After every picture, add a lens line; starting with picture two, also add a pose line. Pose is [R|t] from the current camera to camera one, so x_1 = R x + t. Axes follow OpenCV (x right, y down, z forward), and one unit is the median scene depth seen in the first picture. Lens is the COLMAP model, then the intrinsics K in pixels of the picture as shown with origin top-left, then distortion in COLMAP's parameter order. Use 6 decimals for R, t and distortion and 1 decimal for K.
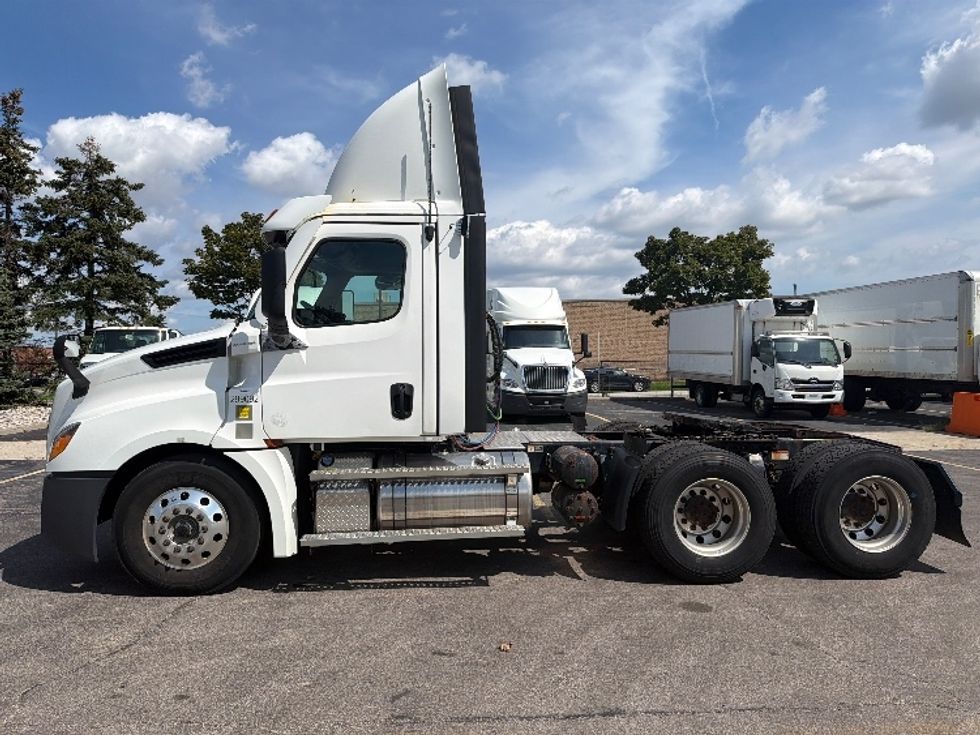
lens RADIAL K [[694.9, 0, 512.7], [0, 694.9, 345.5], [0, 0, 1]] dist [0.018286, -0.021936]
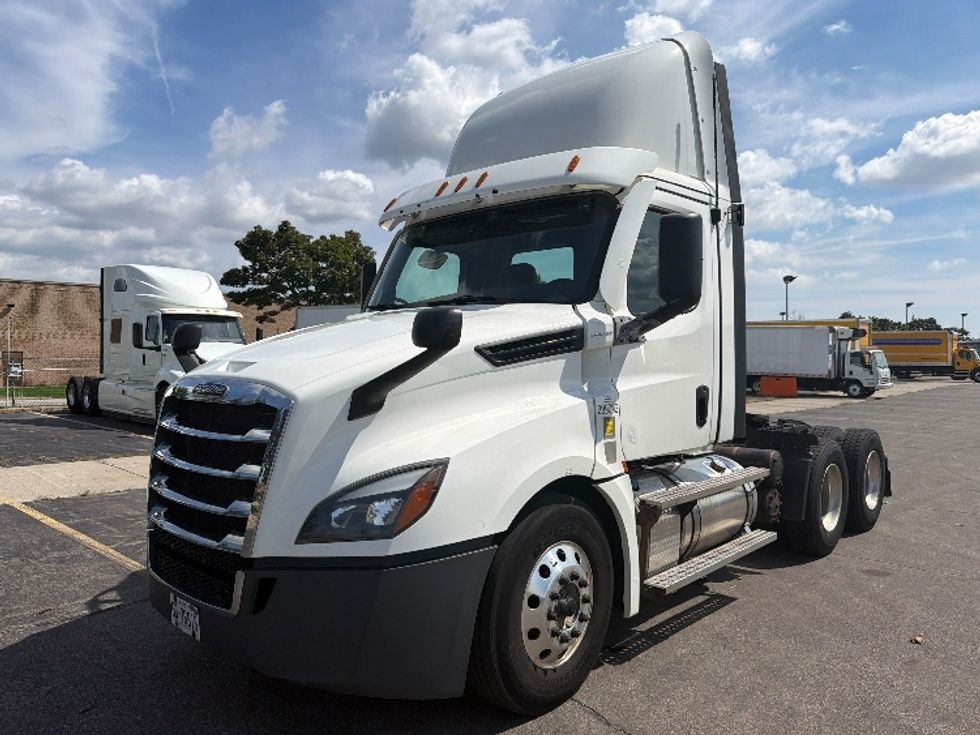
lens RADIAL K [[694.9, 0, 492.0], [0, 694.9, 343.2], [0, 0, 1]] dist [0.018286, -0.021936]
pose [[0.753150, 0.032248, 0.657058, -0.917681], [-0.030104, 0.999441, -0.014545, 0.021774], [-0.657160, -0.008825, 0.753700, 0.510497]]
